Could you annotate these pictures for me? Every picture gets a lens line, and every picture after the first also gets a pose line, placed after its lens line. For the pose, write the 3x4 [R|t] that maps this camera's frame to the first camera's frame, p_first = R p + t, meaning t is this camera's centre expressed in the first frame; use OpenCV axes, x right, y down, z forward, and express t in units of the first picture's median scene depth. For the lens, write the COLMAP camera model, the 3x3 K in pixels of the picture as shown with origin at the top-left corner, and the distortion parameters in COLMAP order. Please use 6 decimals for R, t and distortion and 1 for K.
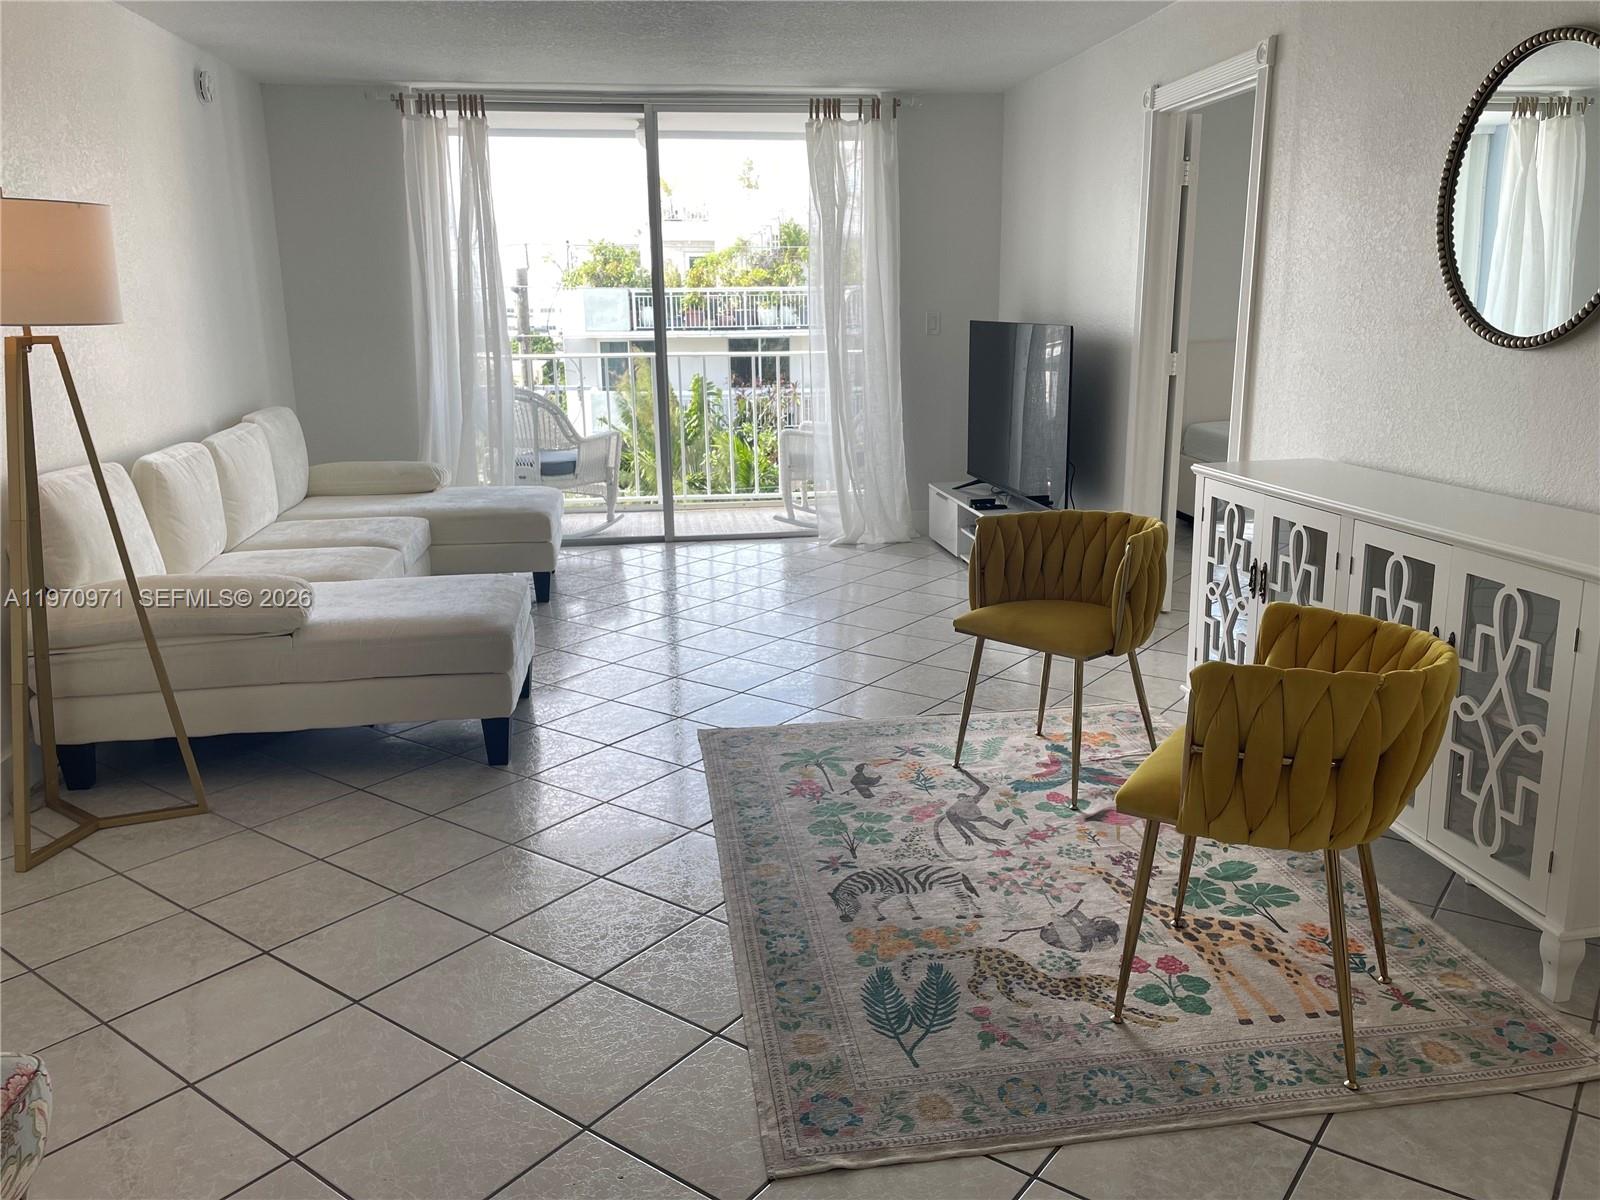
lens RADIAL K [[1221.6, 0, 797.8], [0, 1221.6, 588.7], [0, 0, 1]] dist [0.098121, -0.133061]
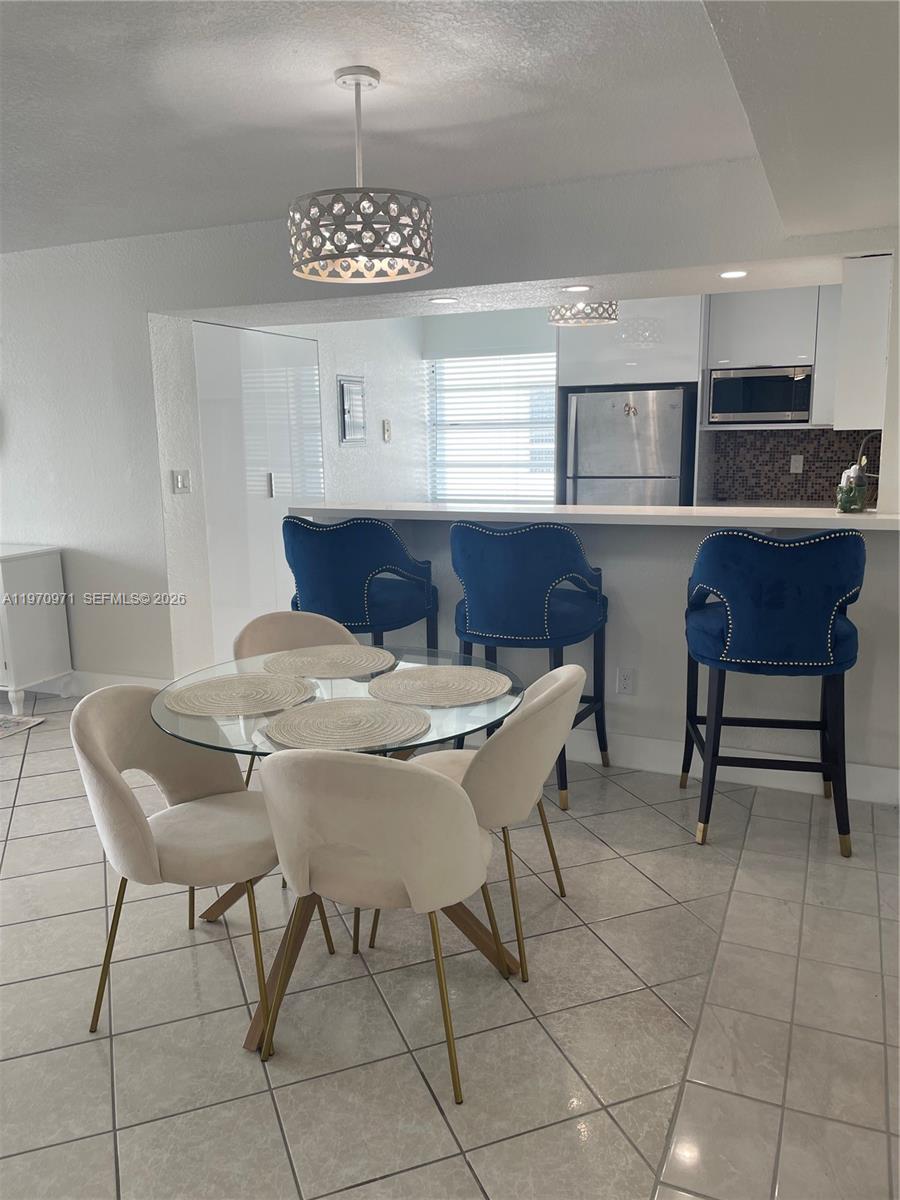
lens RADIAL K [[904.0, 0, 450.0], [0, 904.0, 600.0], [0, 0, 1]] dist [0.096970, -0.128337]
pose [[0.519162, -0.147132, 0.841916, -0.378621], [0.202853, 0.978135, 0.045849, 0.120110], [-0.830254, 0.146982, 0.537657, -0.615561]]
